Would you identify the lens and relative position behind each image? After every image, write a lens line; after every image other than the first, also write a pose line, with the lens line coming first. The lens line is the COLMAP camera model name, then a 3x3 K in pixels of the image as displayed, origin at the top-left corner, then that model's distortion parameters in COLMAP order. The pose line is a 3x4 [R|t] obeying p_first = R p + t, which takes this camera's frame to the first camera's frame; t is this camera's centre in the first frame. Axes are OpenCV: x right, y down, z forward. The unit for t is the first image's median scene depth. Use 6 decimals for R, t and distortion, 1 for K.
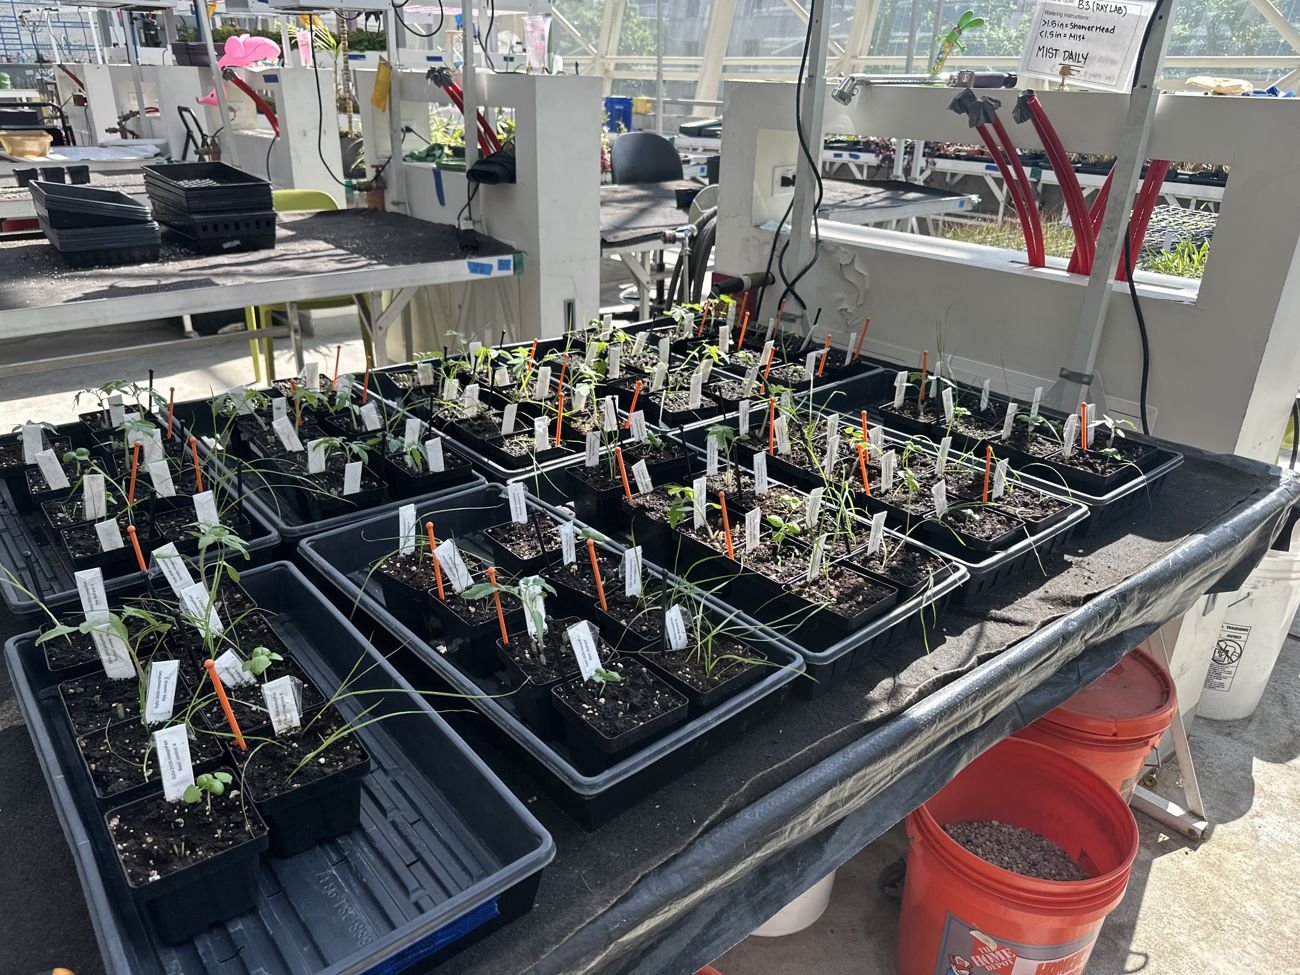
lens RADIAL K [[943.4, 0, 649.7], [0, 943.4, 489.0], [0, 0, 1]] dist [0.073718, -0.091217]
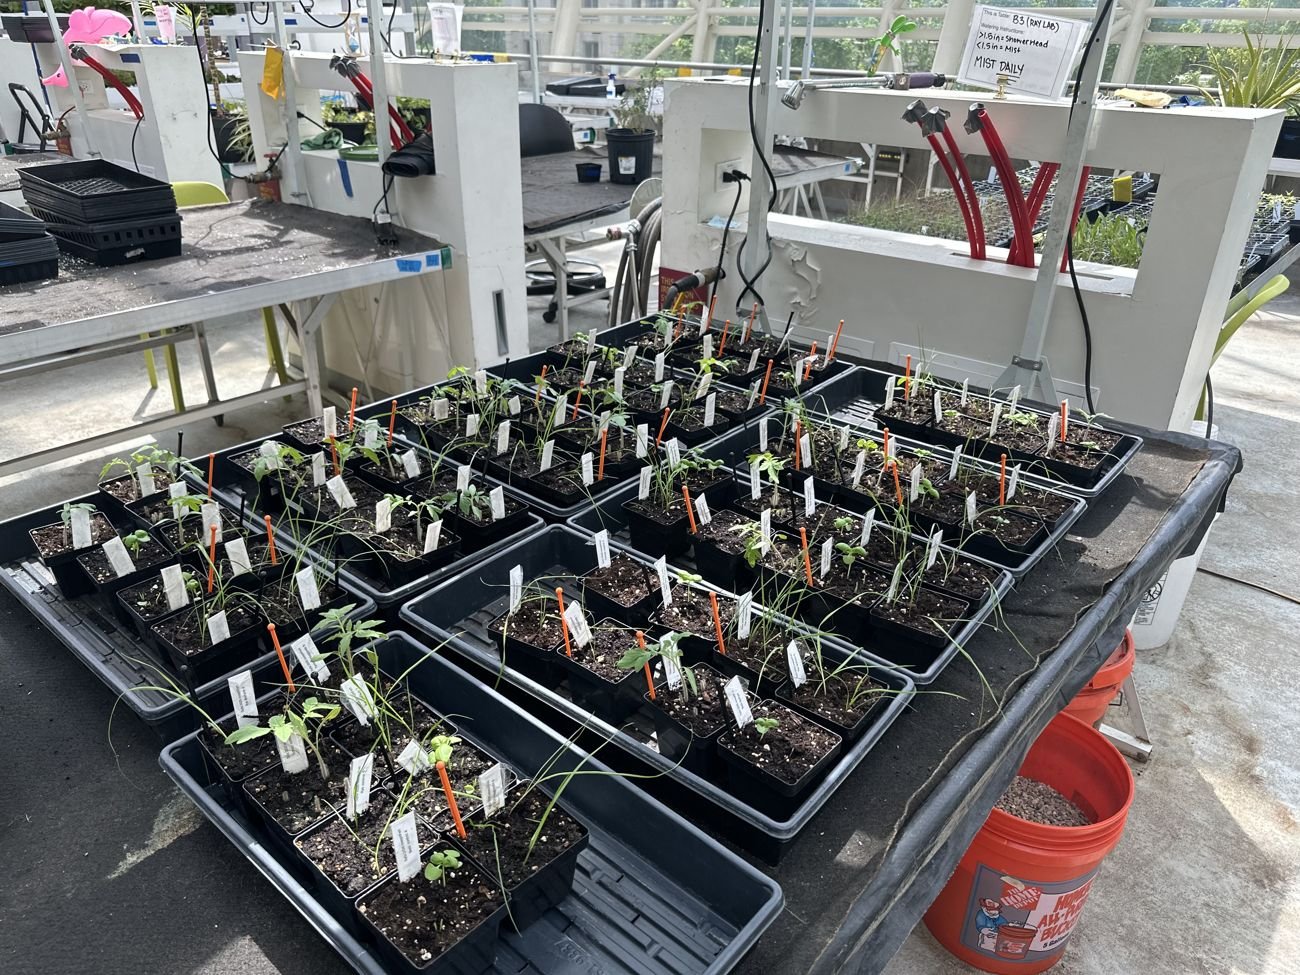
lens RADIAL K [[947.0, 0, 646.3], [0, 947.0, 480.9], [0, 0, 1]] dist [0.091779, -0.134582]
pose [[0.986150, -0.082179, 0.144065, -0.157016], [0.074881, 0.995654, 0.055374, -0.076851], [-0.147989, -0.043819, 0.988018, -0.033625]]
